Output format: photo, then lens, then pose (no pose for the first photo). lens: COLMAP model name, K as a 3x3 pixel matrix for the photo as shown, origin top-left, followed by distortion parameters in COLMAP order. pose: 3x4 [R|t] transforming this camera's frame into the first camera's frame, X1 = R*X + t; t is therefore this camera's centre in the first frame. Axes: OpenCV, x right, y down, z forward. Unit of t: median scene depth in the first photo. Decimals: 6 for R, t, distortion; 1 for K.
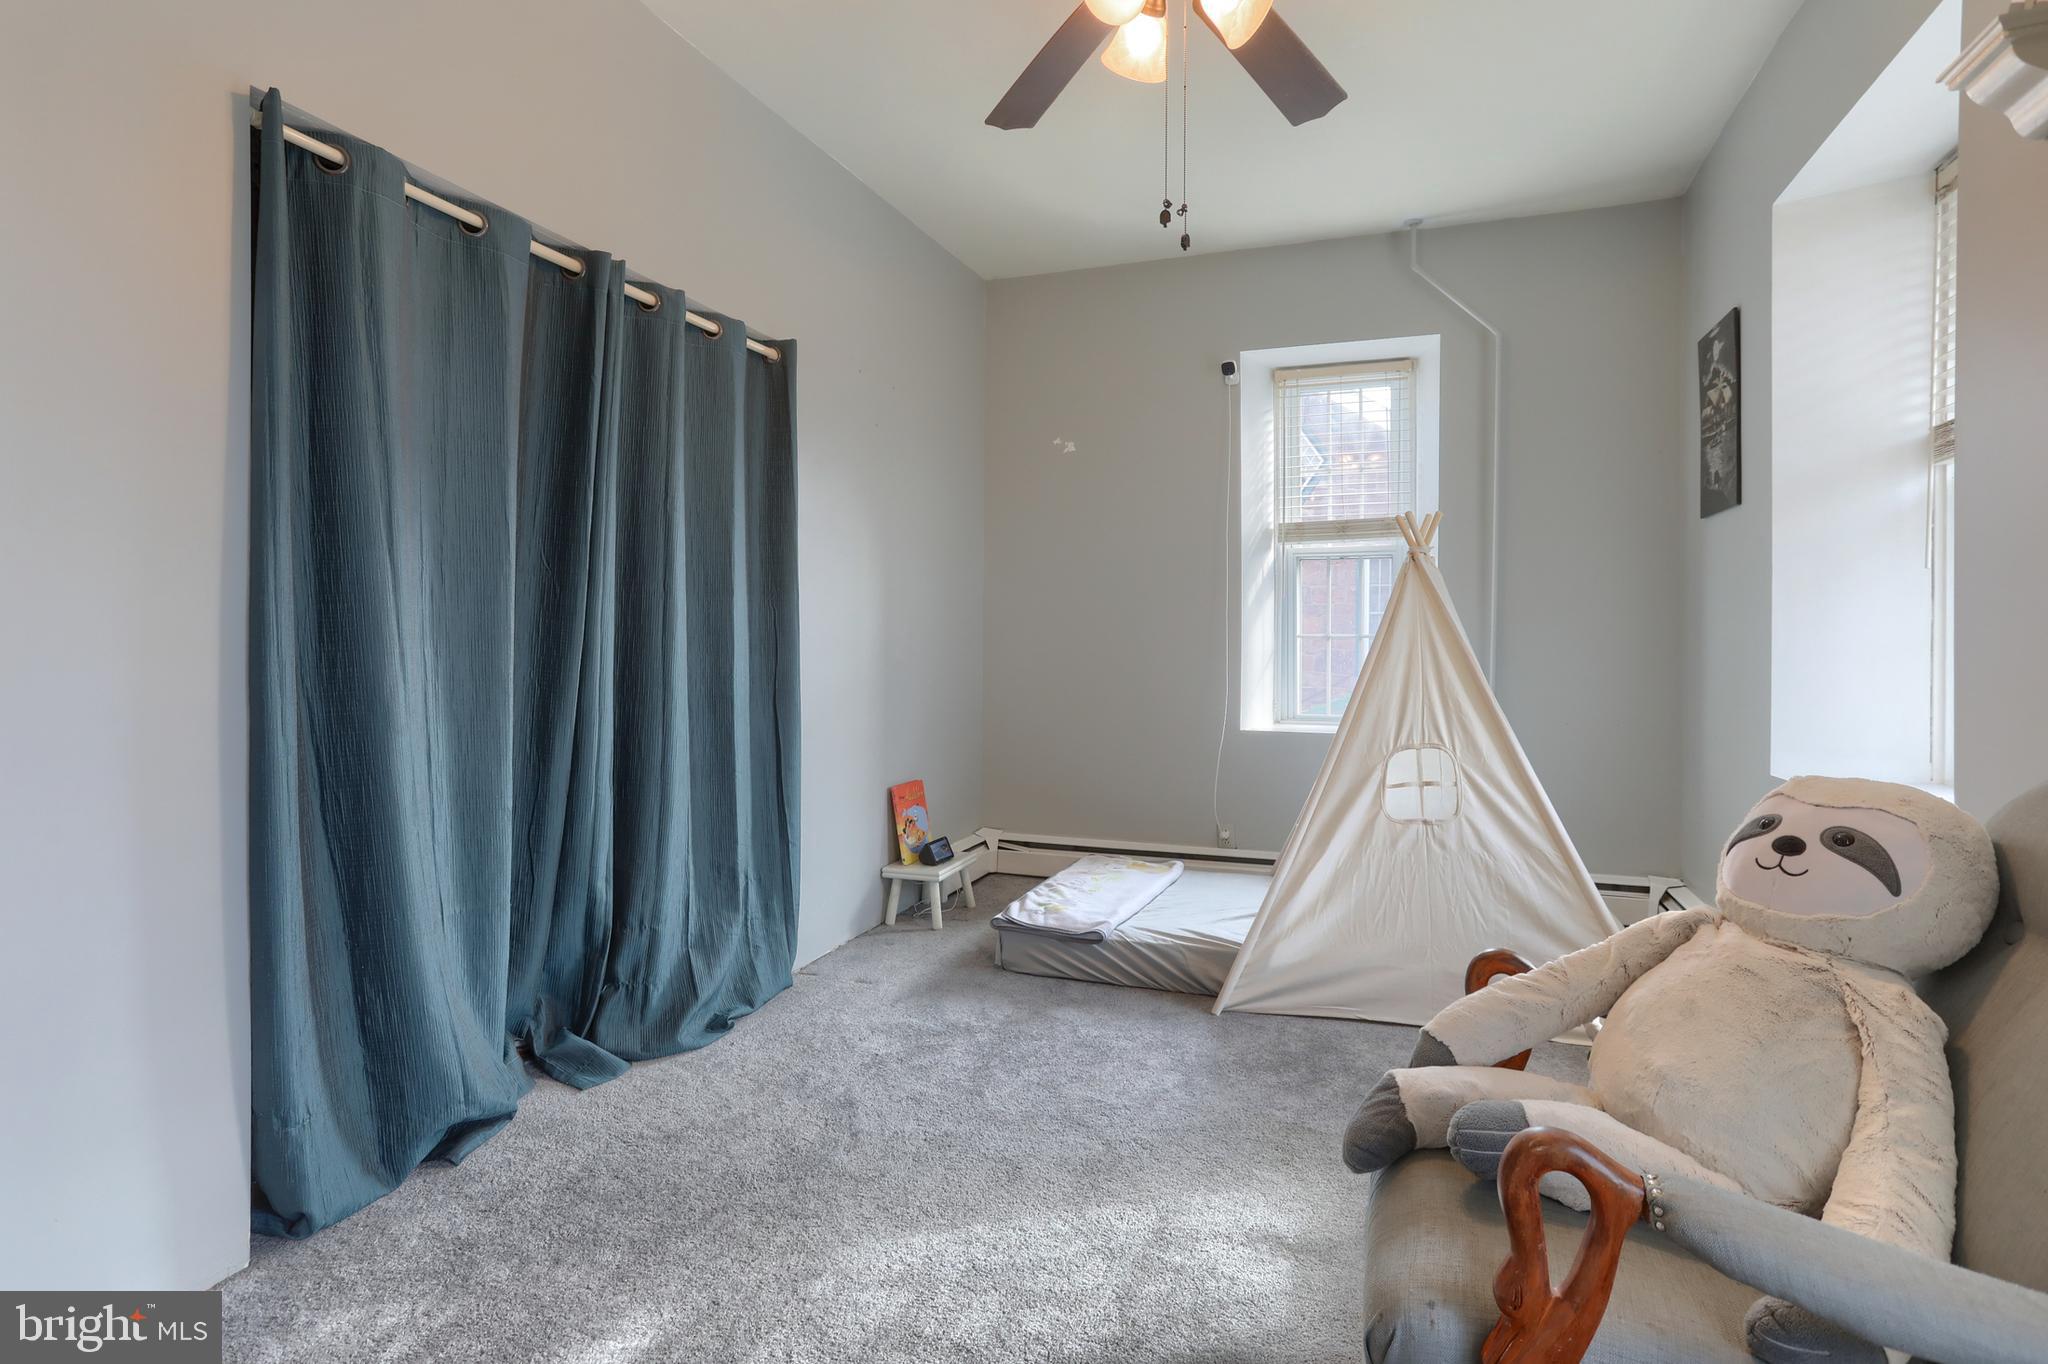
lens RADIAL K [[1032.6, 0, 1016.3], [0, 1032.6, 661.0], [0, 0, 1]] dist [-0.046905, 0.023170]
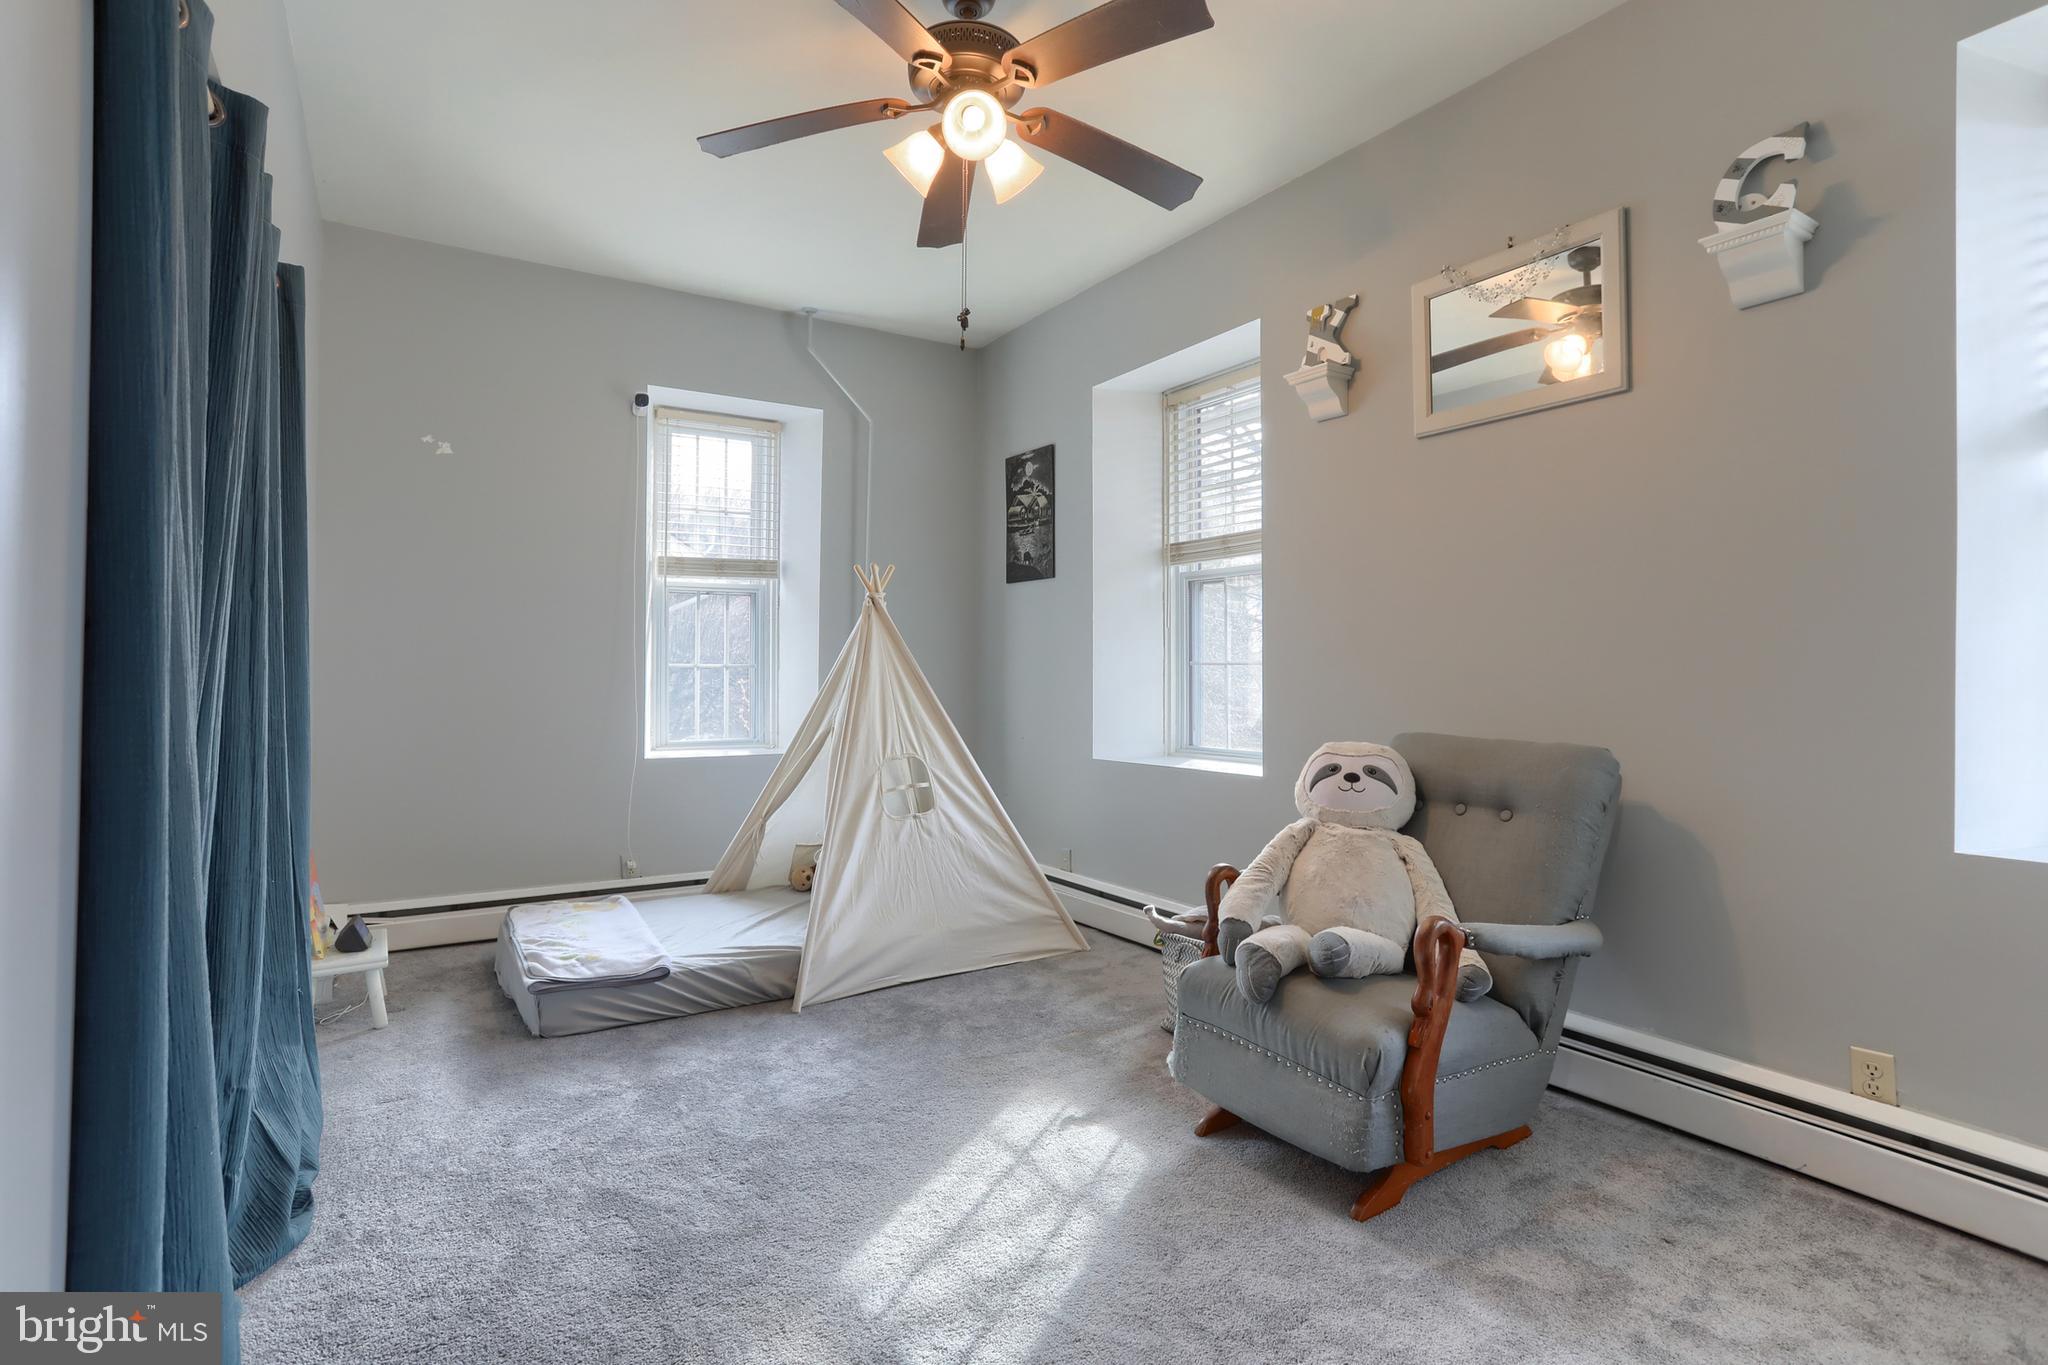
lens RADIAL K [[1032.6, 0, 1014.3], [0, 1032.6, 680.7], [0, 0, 1]] dist [-0.046905, 0.023170]
pose [[0.595766, -0.008621, 0.803112, -0.504104], [0.015038, 0.999887, -0.000422, -0.004655], [-0.803017, 0.012329, 0.595828, 0.146269]]
